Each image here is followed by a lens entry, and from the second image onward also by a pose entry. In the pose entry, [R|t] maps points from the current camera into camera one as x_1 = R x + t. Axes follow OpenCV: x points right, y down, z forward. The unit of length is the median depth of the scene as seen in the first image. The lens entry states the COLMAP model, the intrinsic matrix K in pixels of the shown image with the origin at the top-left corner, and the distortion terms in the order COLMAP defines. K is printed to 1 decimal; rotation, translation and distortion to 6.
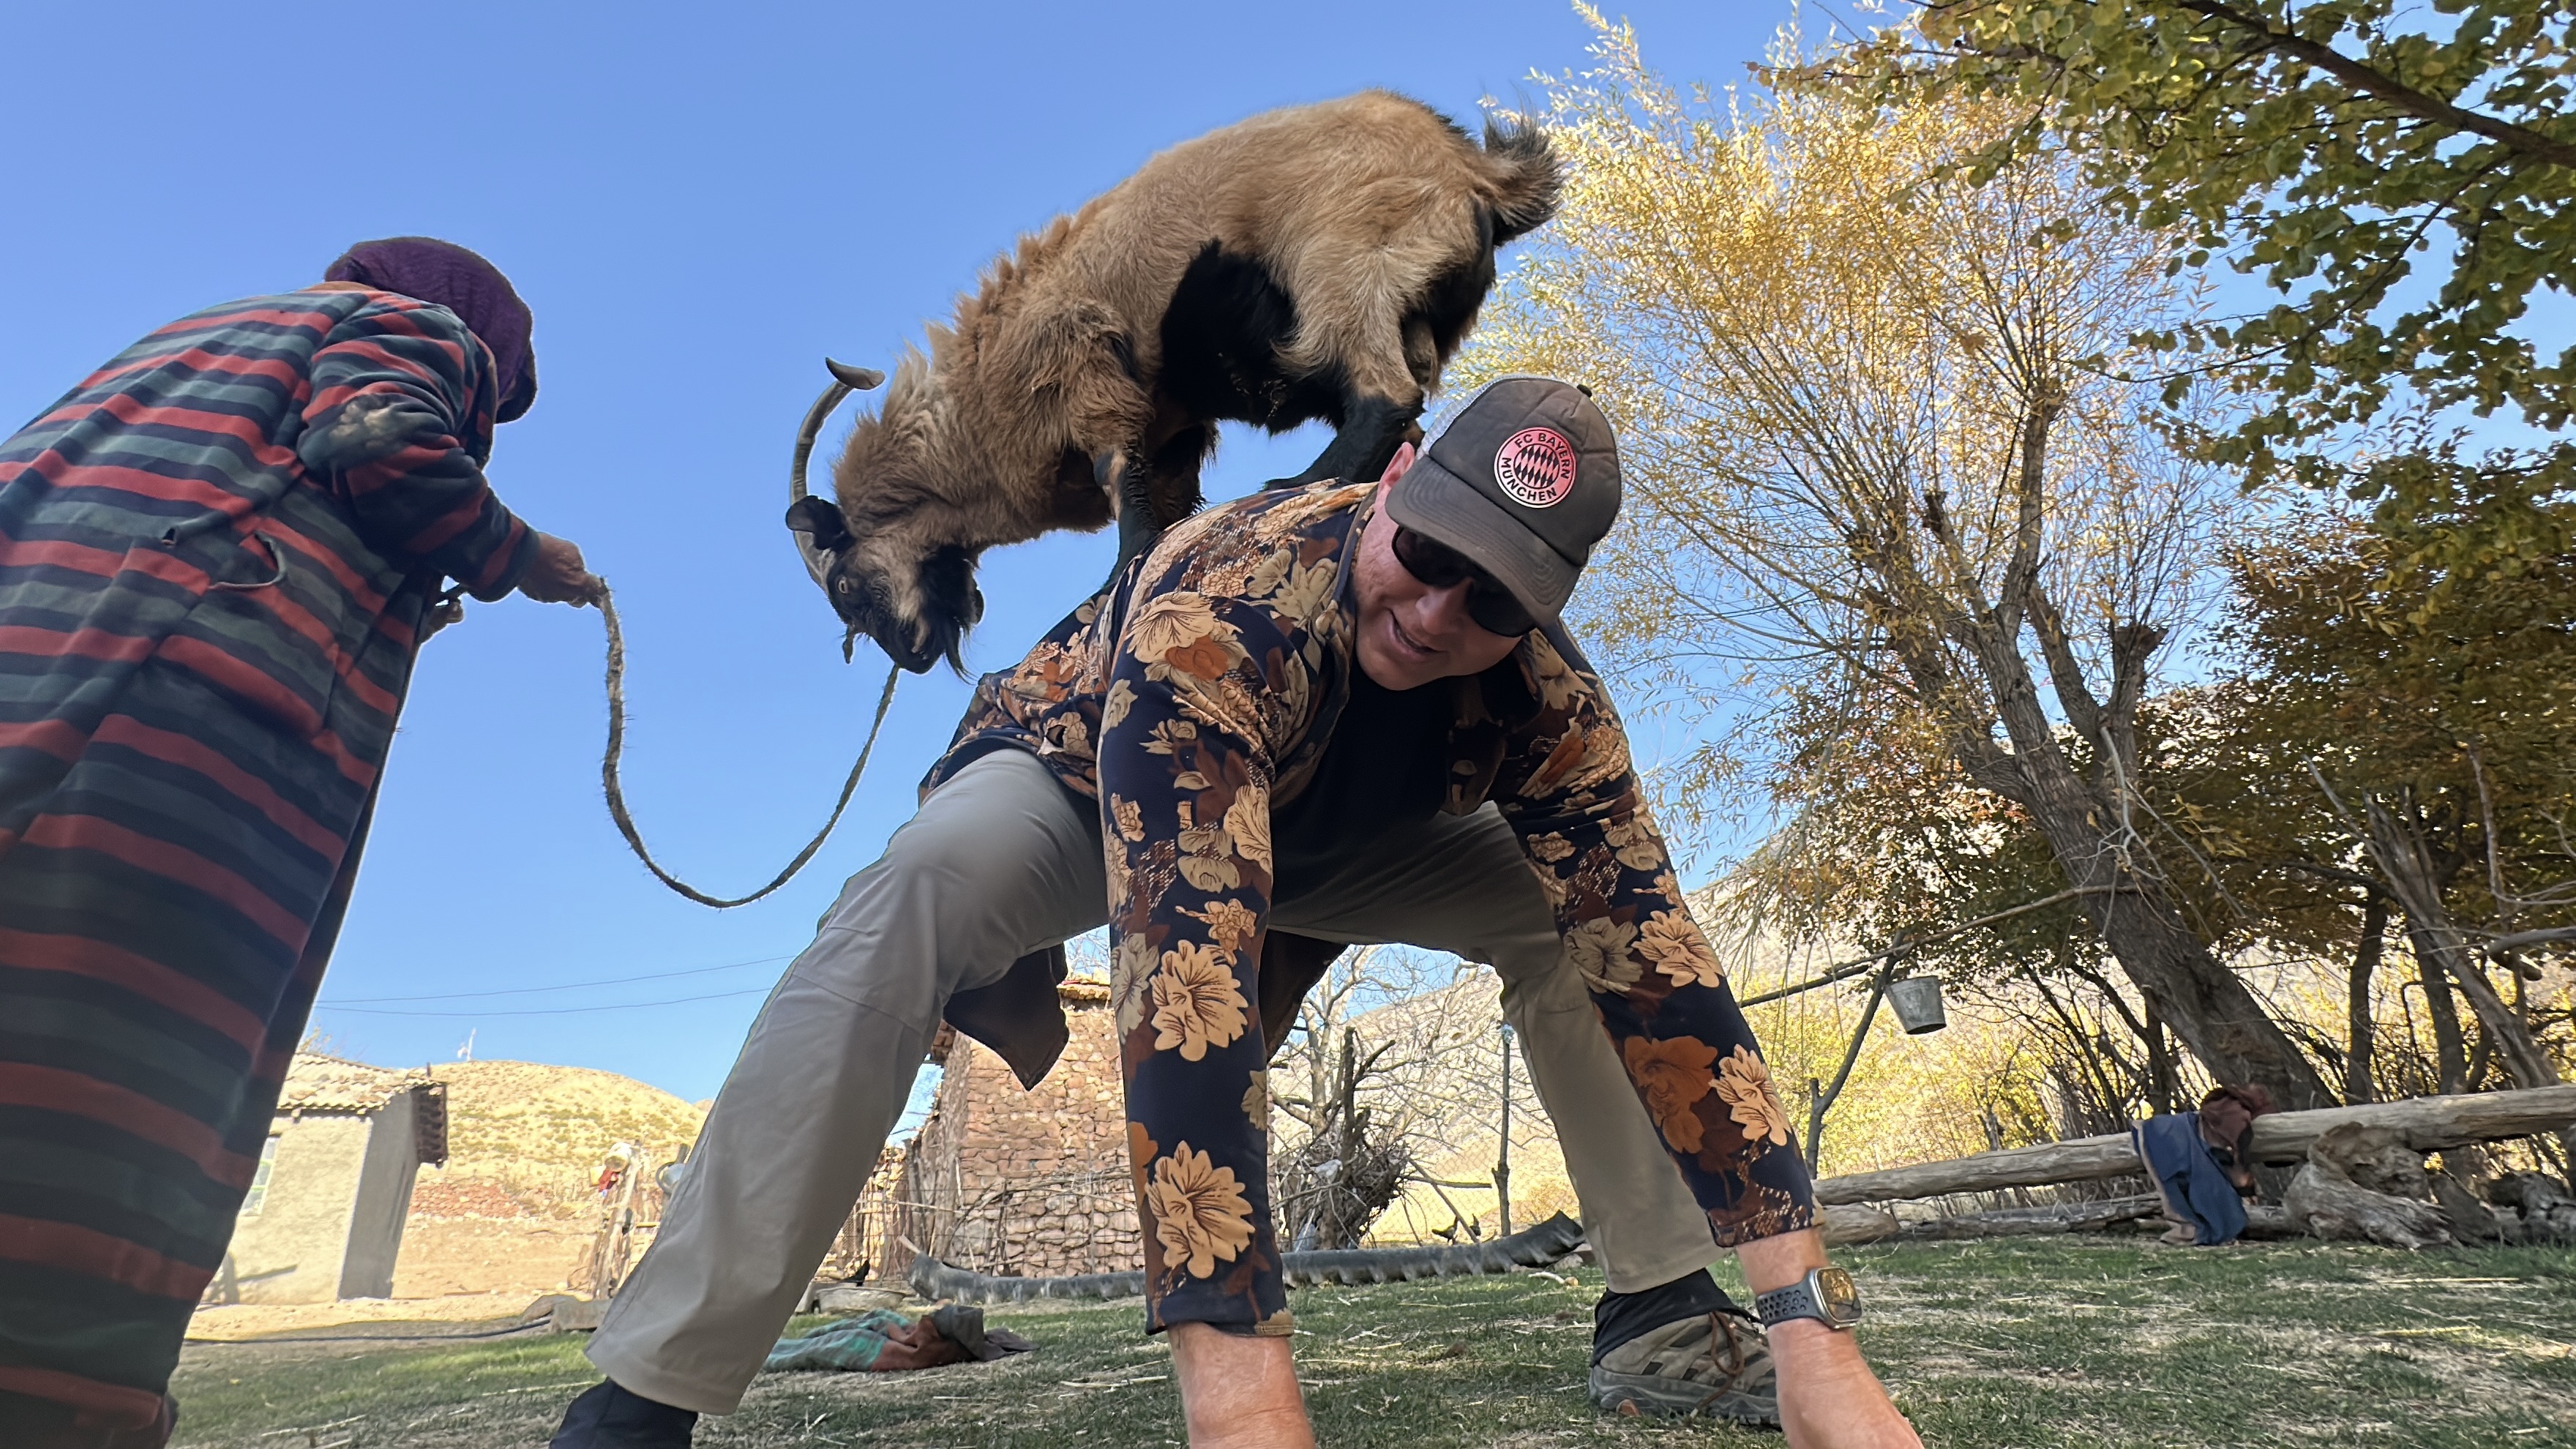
lens RADIAL K [[1194.6, 0, 1236.5], [0, 1194.6, 762.5], [0, 0, 1]] dist [-0.000609, 0.000078]
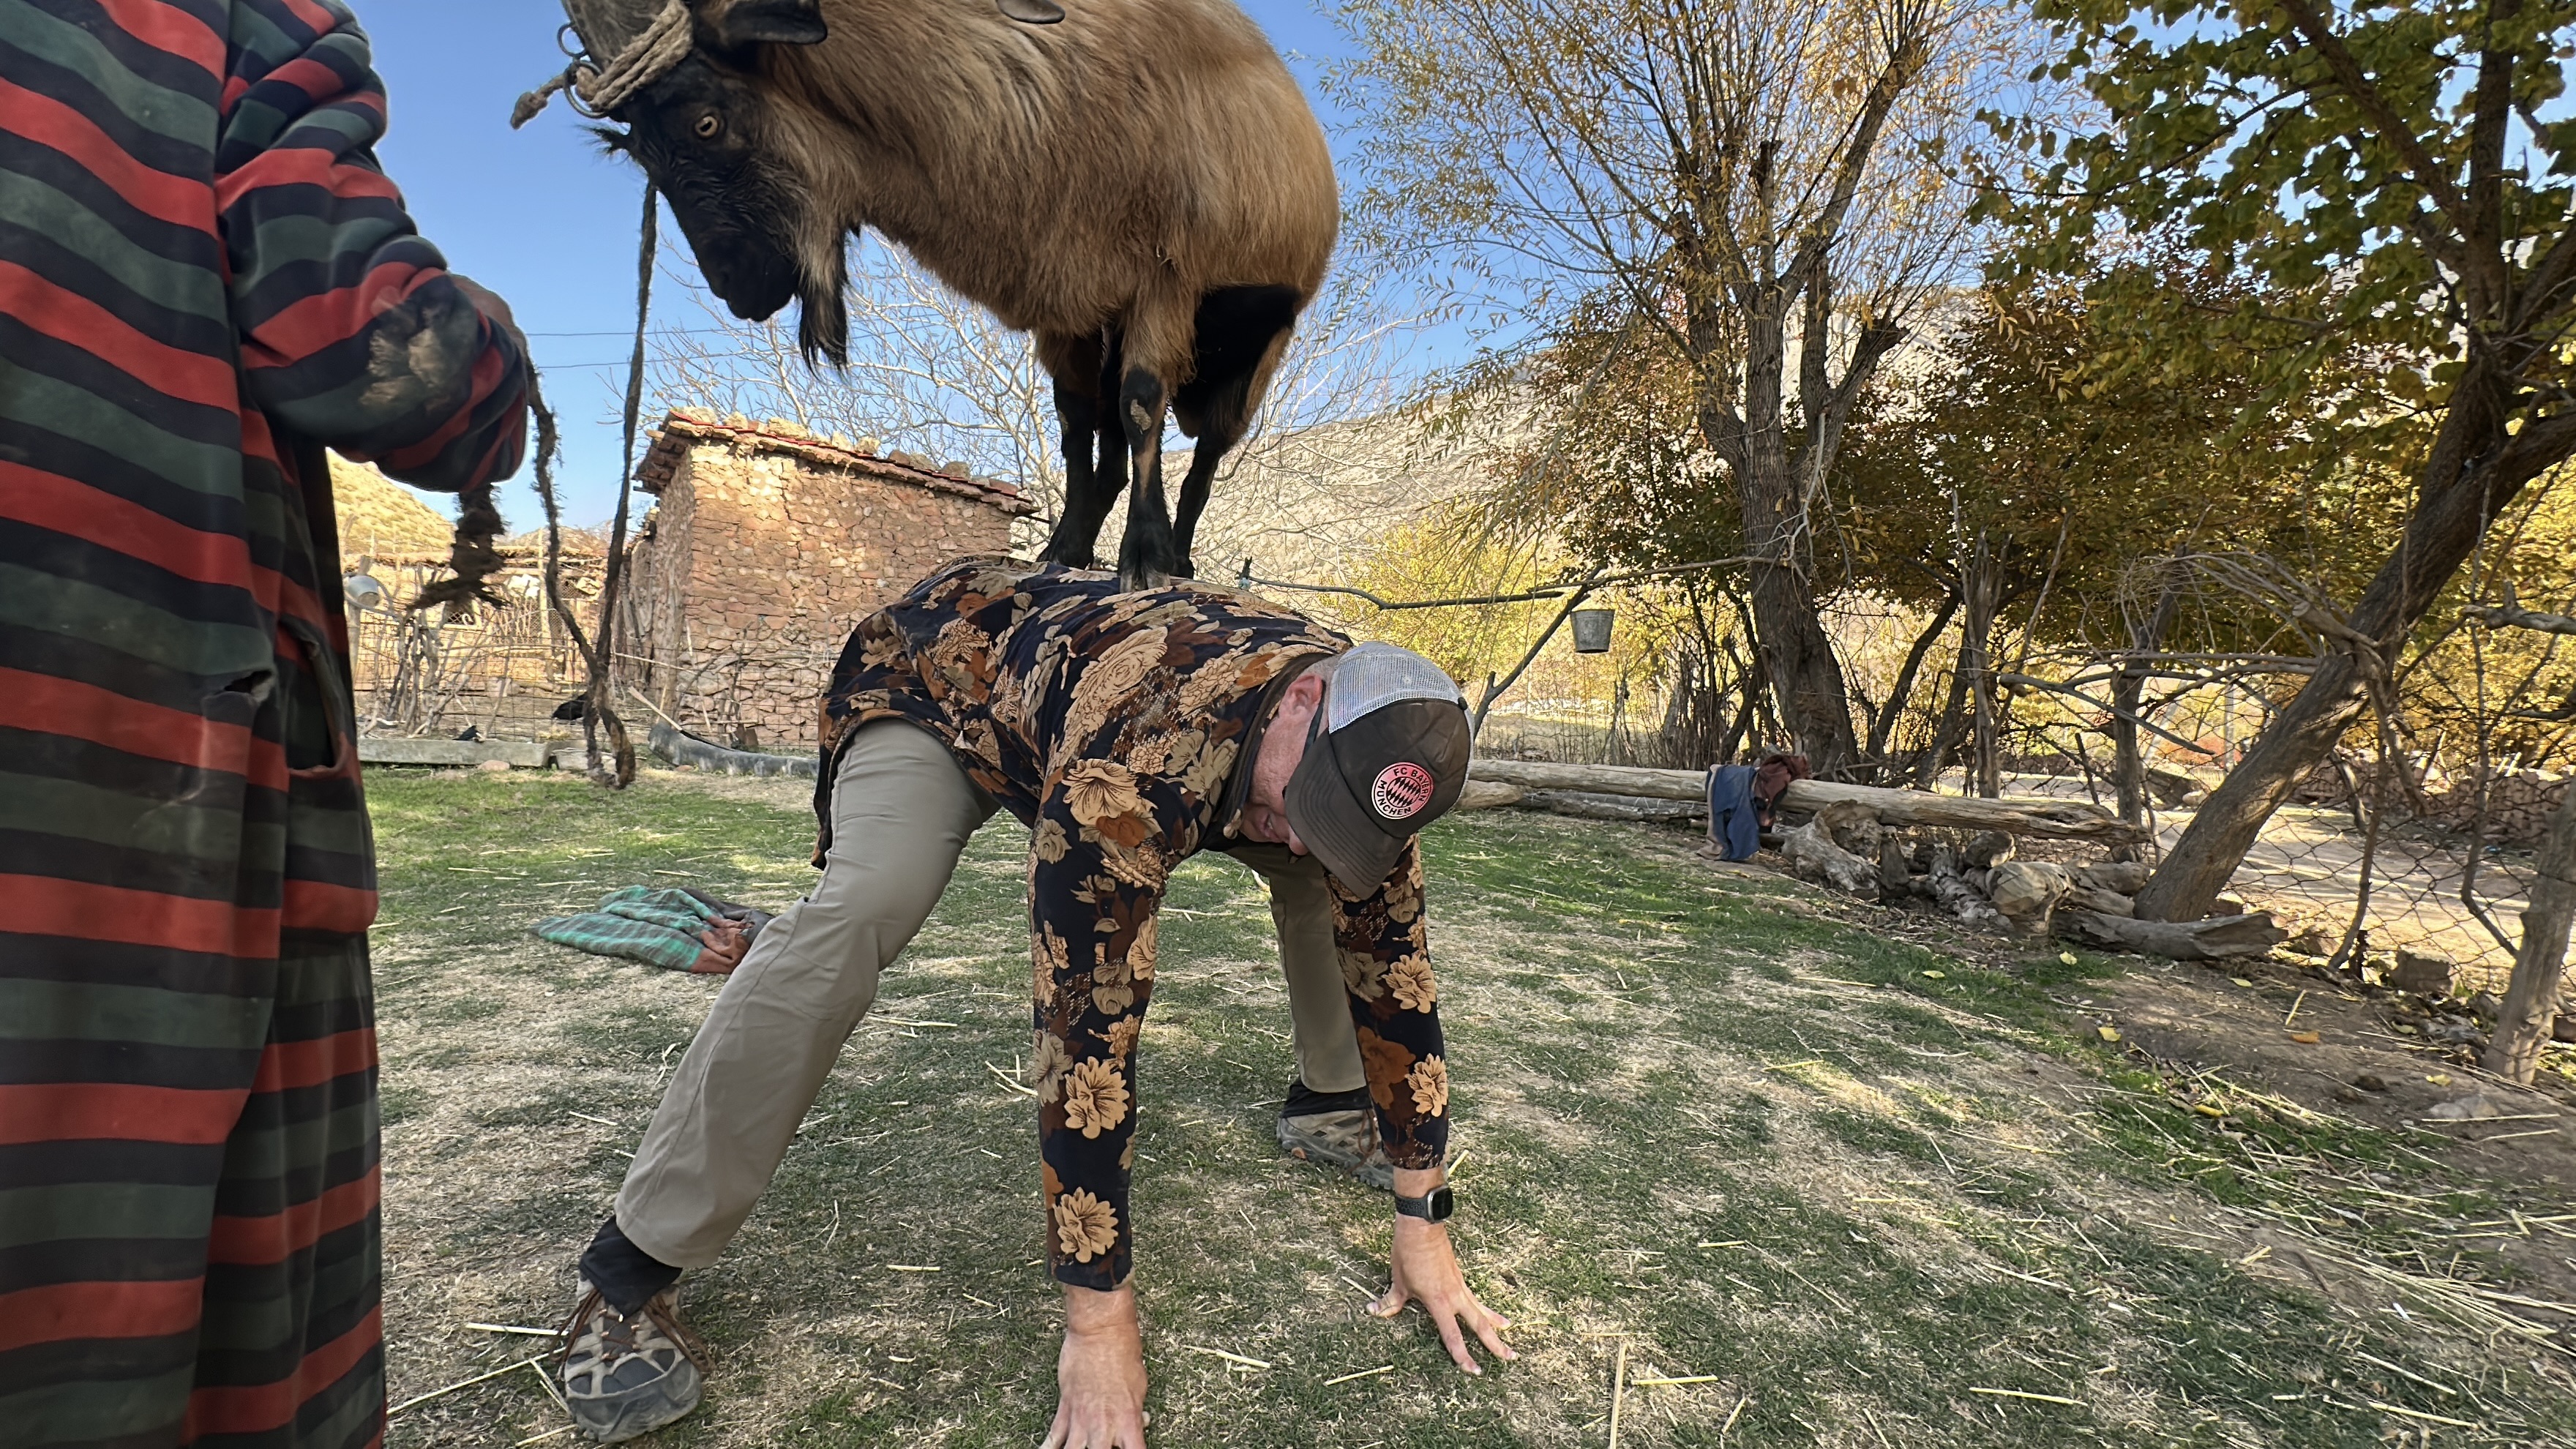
lens RADIAL K [[1194.6, 0, 1236.5], [0, 1194.6, 762.5], [0, 0, 1]] dist [-0.000609, 0.000078]
pose [[0.965221, 0.099411, 0.241795, -0.218883], [-0.194702, 0.890561, 0.411087, -0.666755], [-0.174467, -0.443868, 0.878944, -0.117124]]
